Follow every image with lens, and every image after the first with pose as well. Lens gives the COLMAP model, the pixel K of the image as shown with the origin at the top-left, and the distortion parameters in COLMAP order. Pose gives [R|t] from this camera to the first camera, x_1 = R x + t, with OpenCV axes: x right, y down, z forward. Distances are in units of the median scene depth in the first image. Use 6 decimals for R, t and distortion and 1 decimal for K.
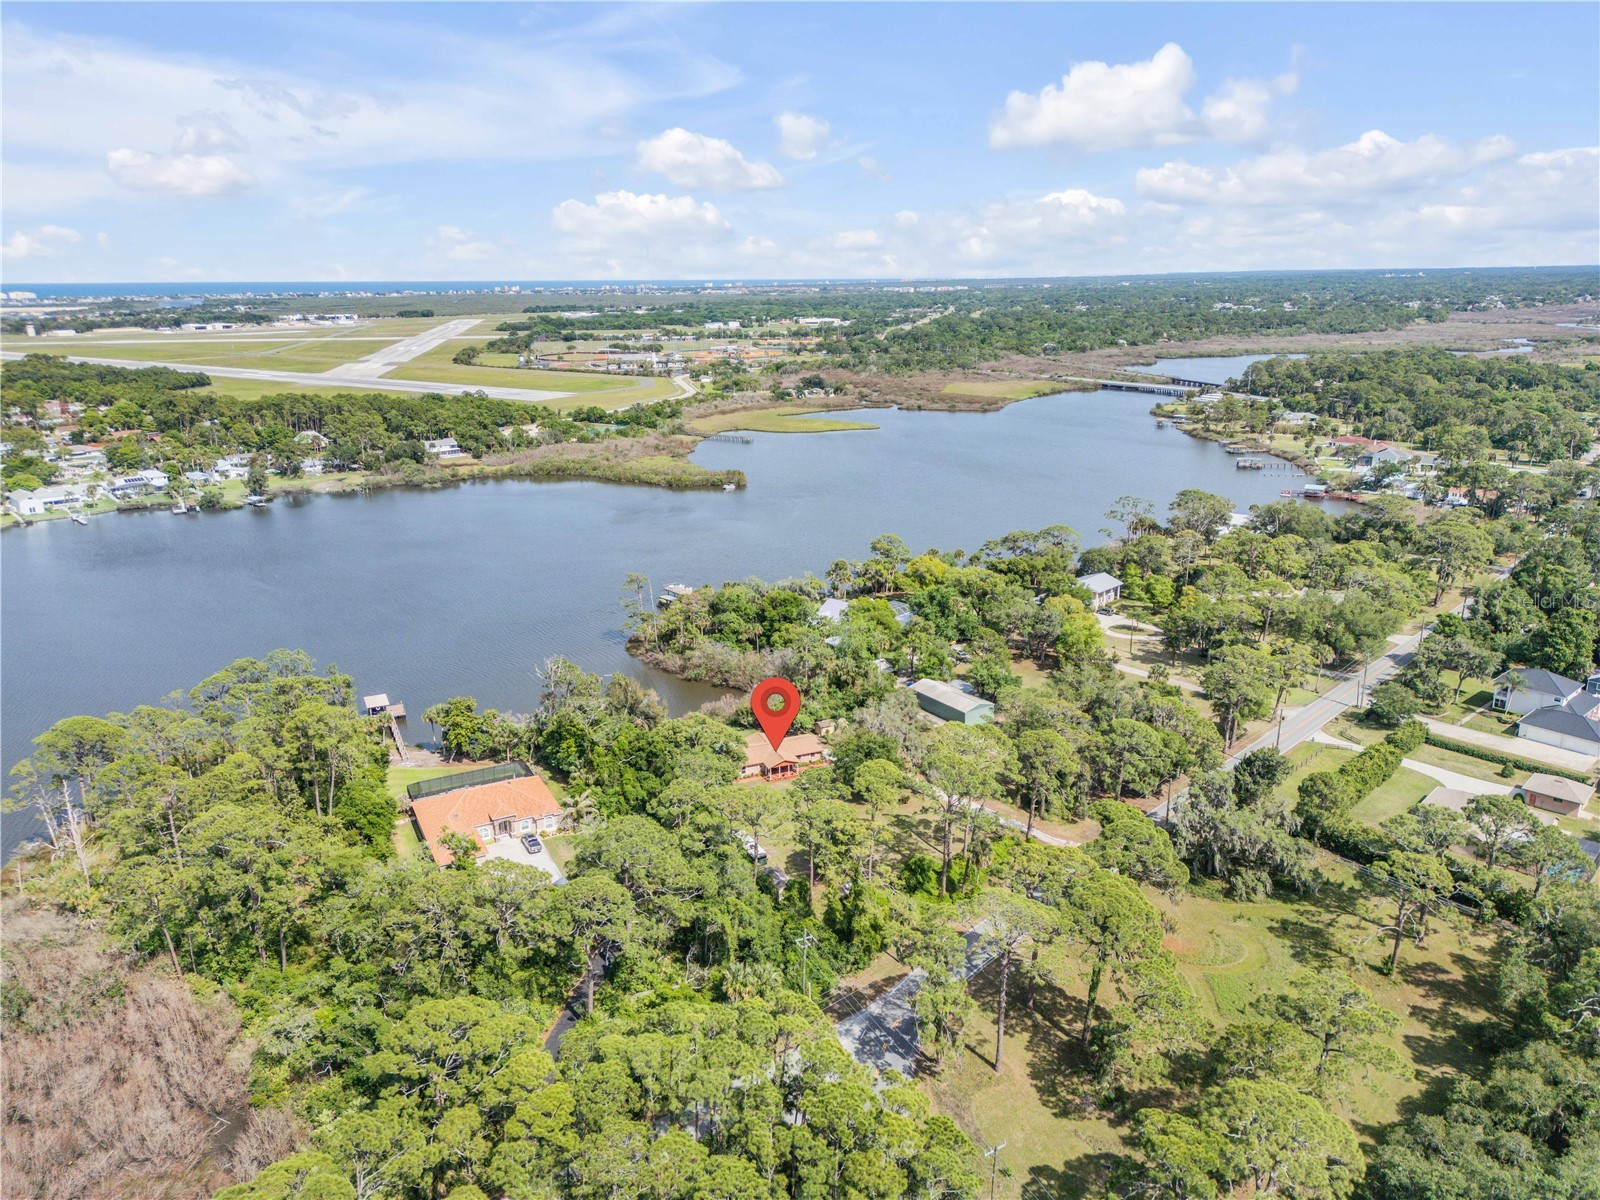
lens RADIAL K [[1118.3, 0, 803.9], [0, 1118.3, 600.7], [0, 0, 1]] dist [0.075274, -0.071631]
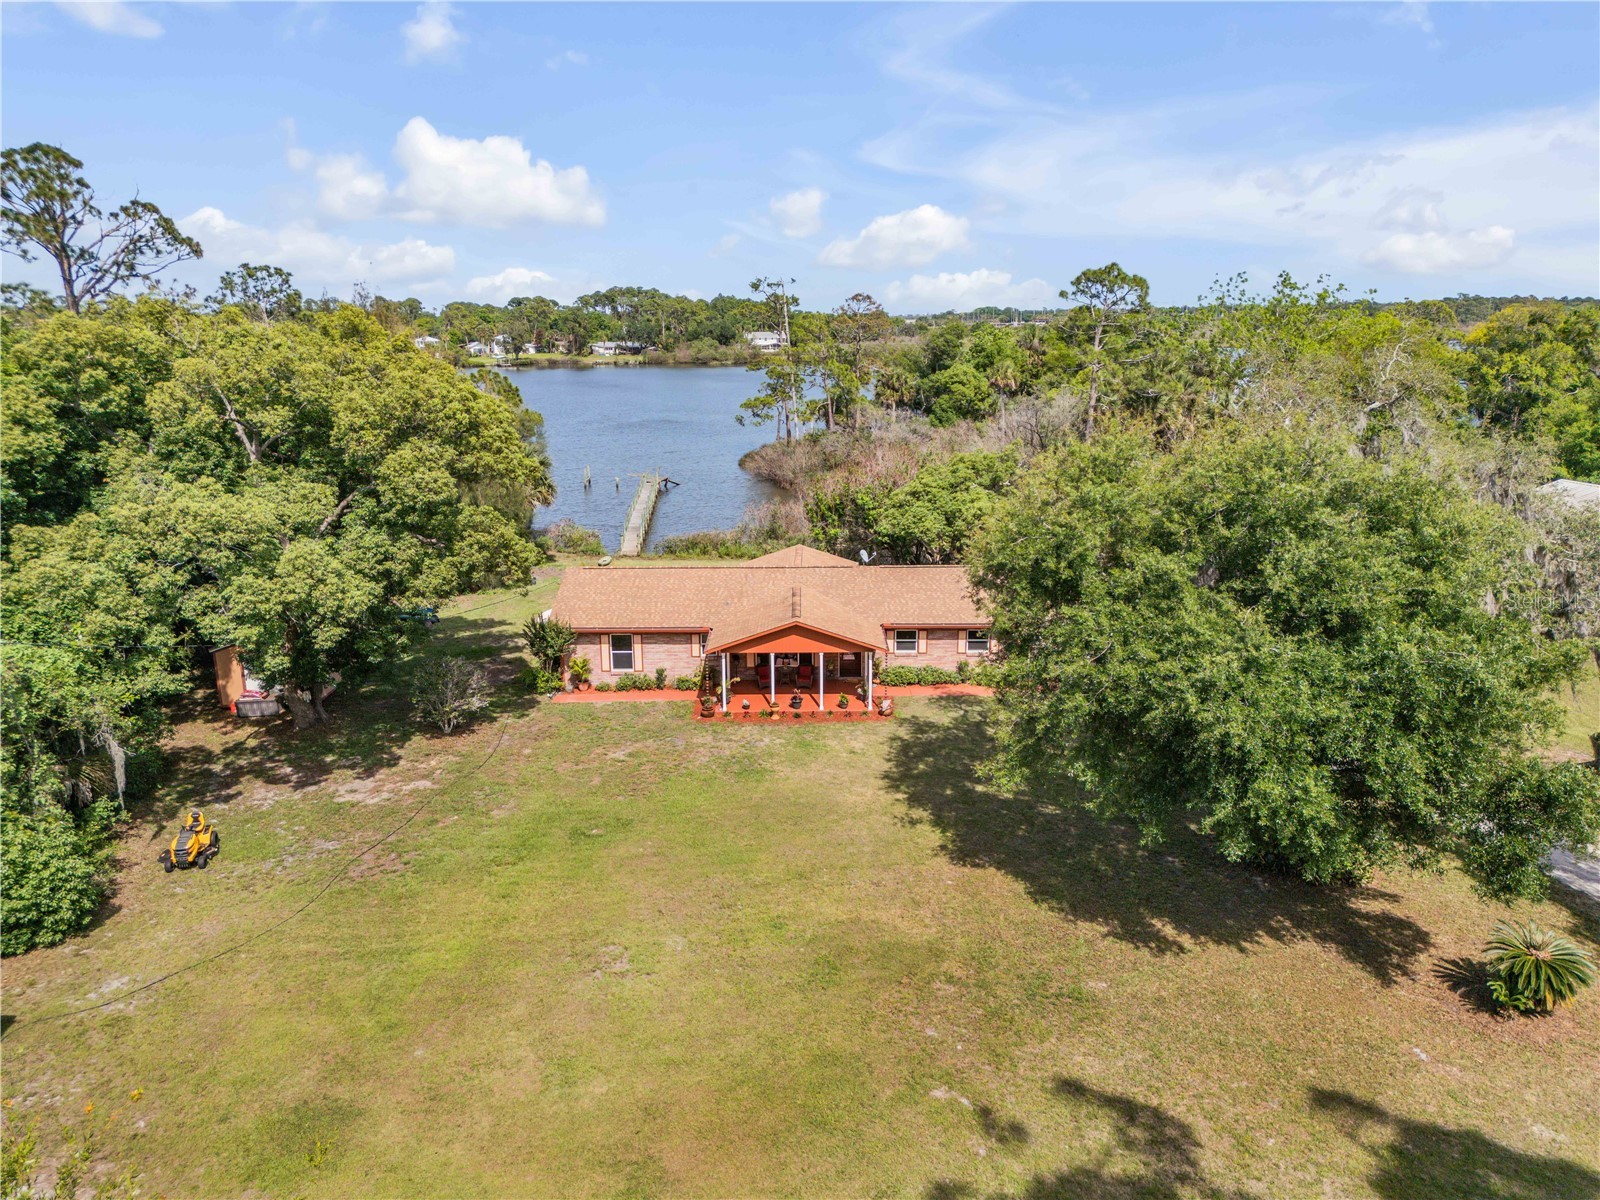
lens RADIAL K [[1118.3, 0, 796.2], [0, 1118.3, 592.9], [0, 0, 1]] dist [0.075274, -0.071631]
pose [[0.917164, 0.097153, -0.386485, 0.036290], [-0.111156, 0.993705, -0.013990, 0.087860], [0.382693, 0.055791, 0.922190, 0.514478]]
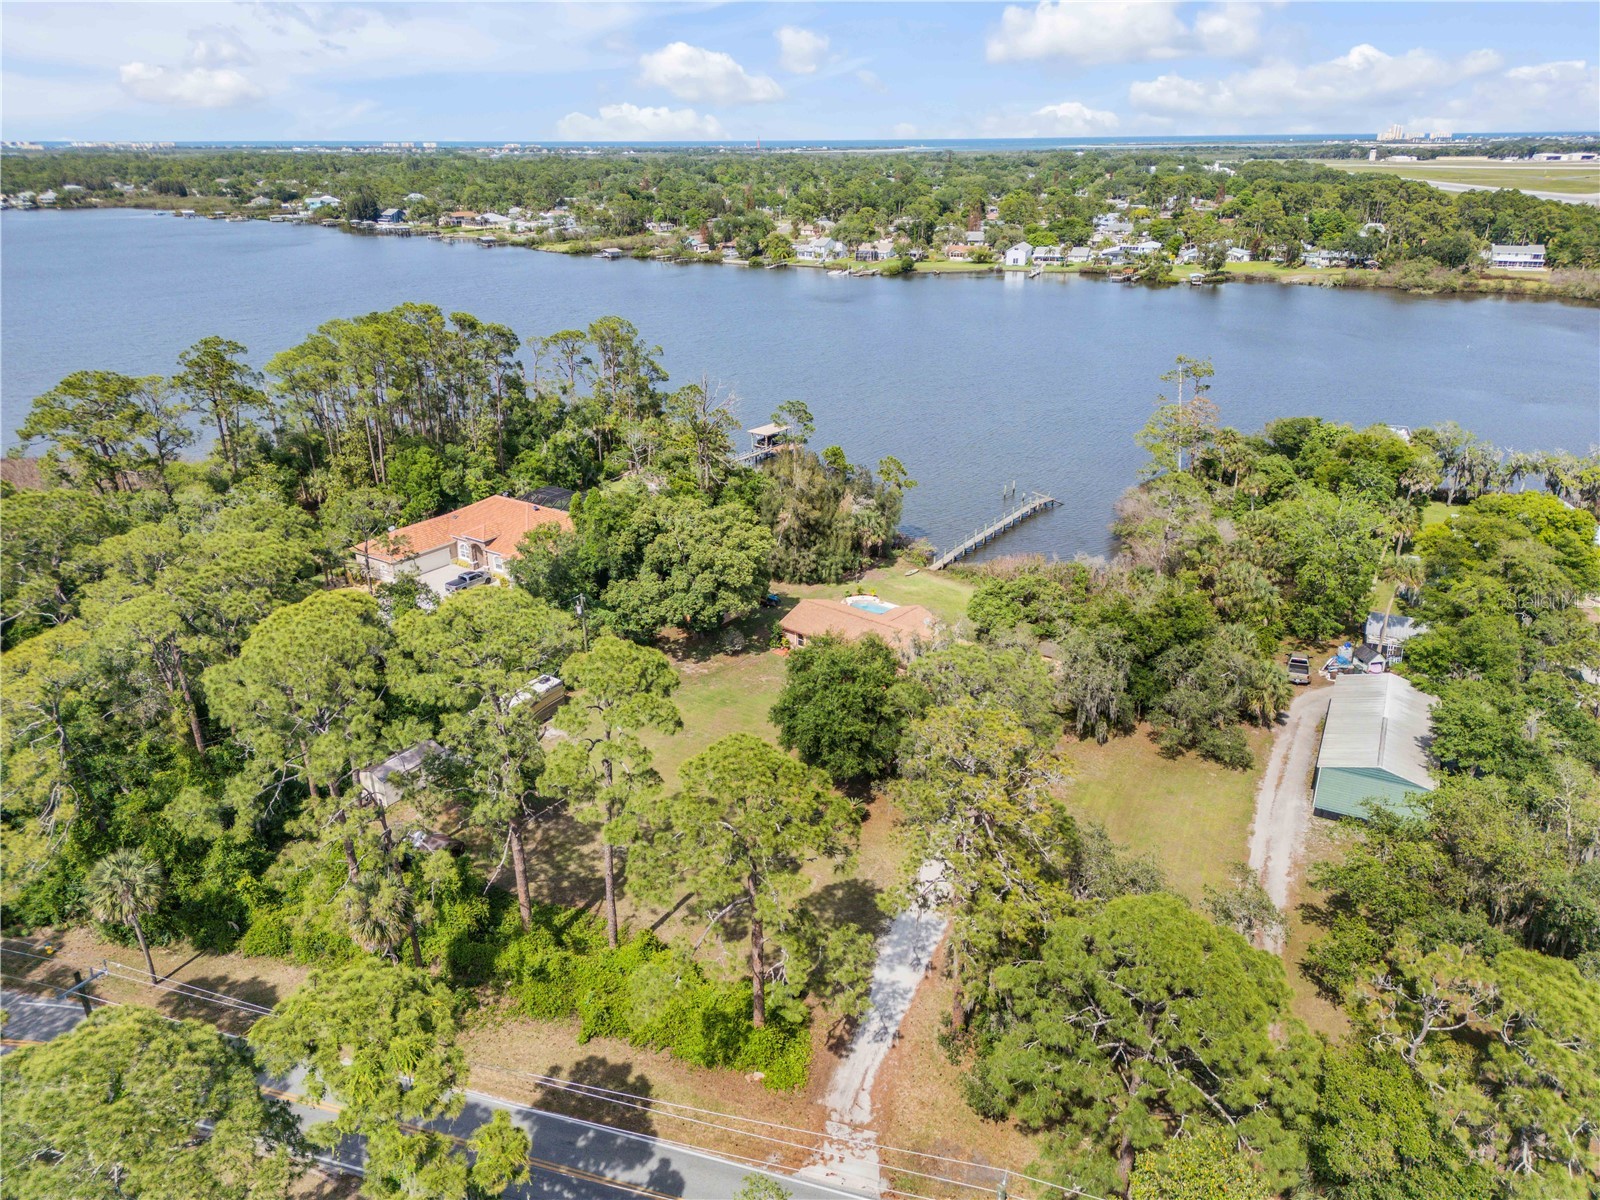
lens RADIAL K [[1118.3, 0, 800.1], [0, 1118.3, 609.1], [0, 0, 1]] dist [0.075274, -0.071631]
pose [[0.460974, 0.348485, -0.816126, 0.246546], [-0.245650, 0.933840, 0.259998, -0.004177], [0.852736, 0.080629, 0.516082, 0.449860]]
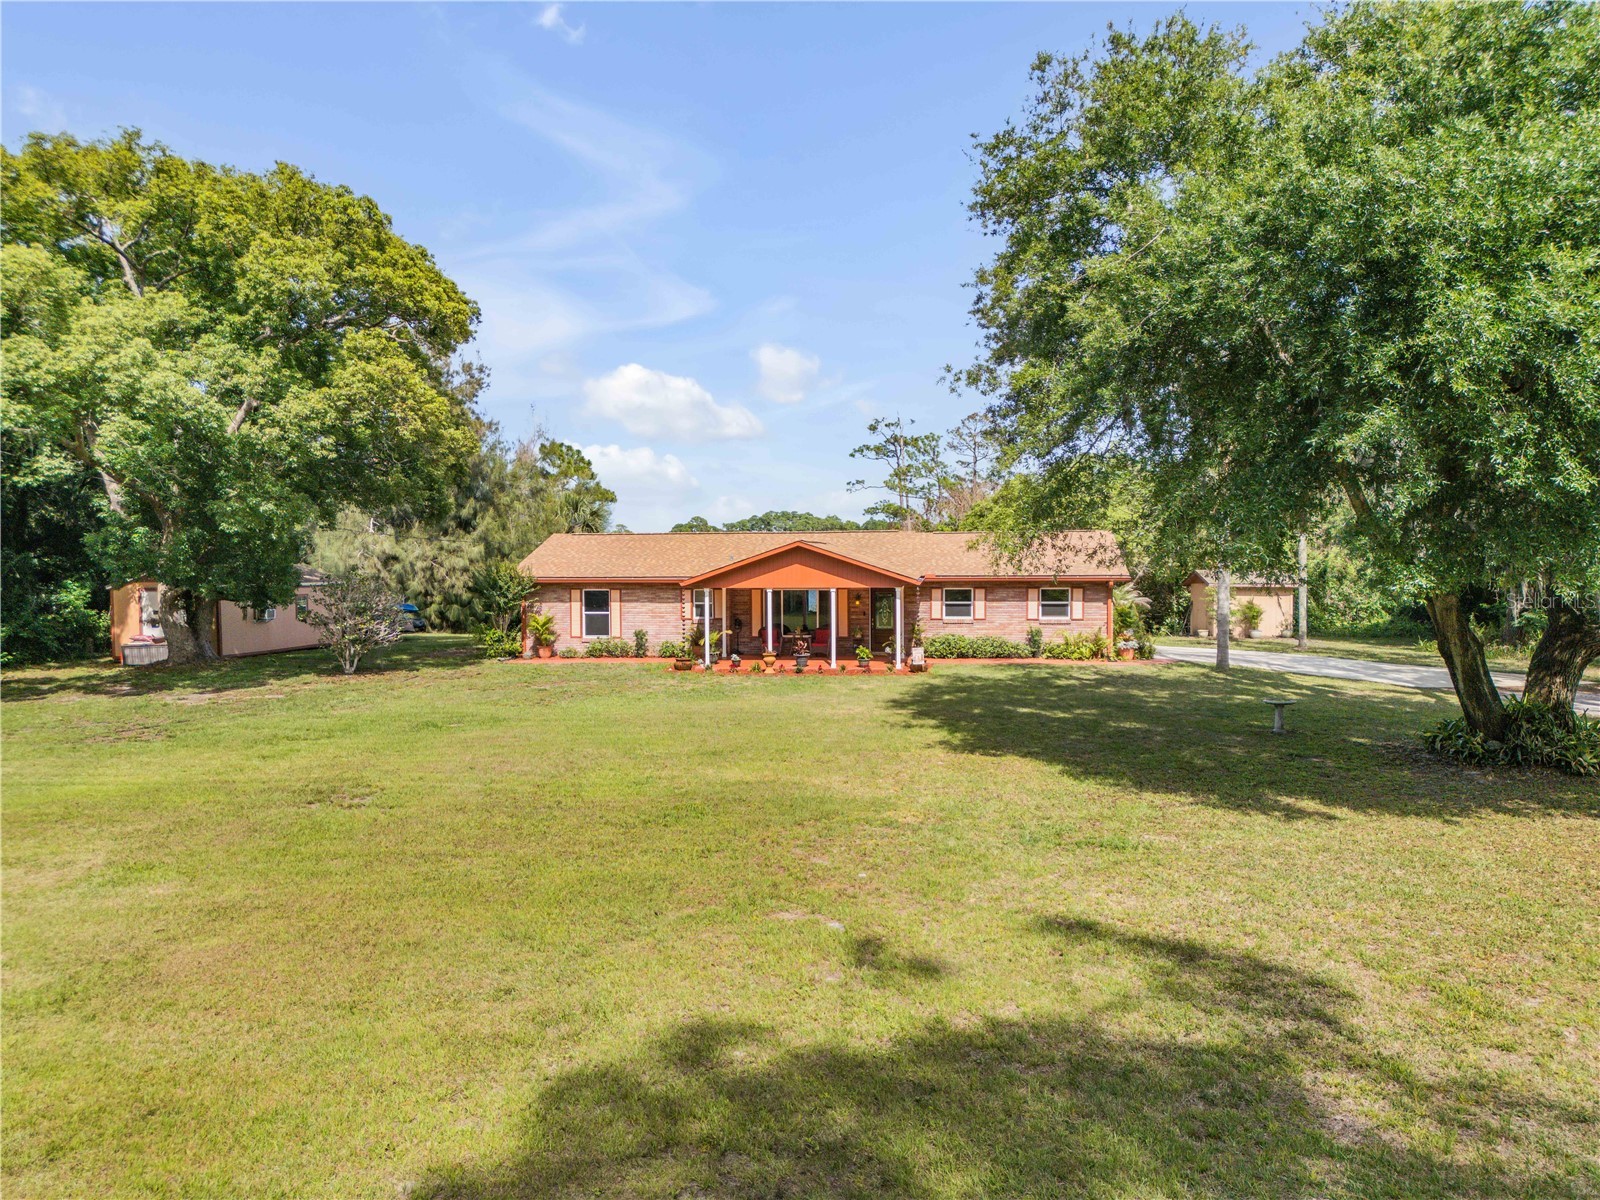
lens RADIAL K [[1118.3, 0, 798.7], [0, 1118.3, 596.7], [0, 0, 1]] dist [0.075274, -0.071631]
pose [[0.853069, 0.021127, -0.521370, 0.037997], [-0.147613, 0.968136, -0.202295, 0.112569], [0.500483, 0.249532, 0.829006, 0.551377]]
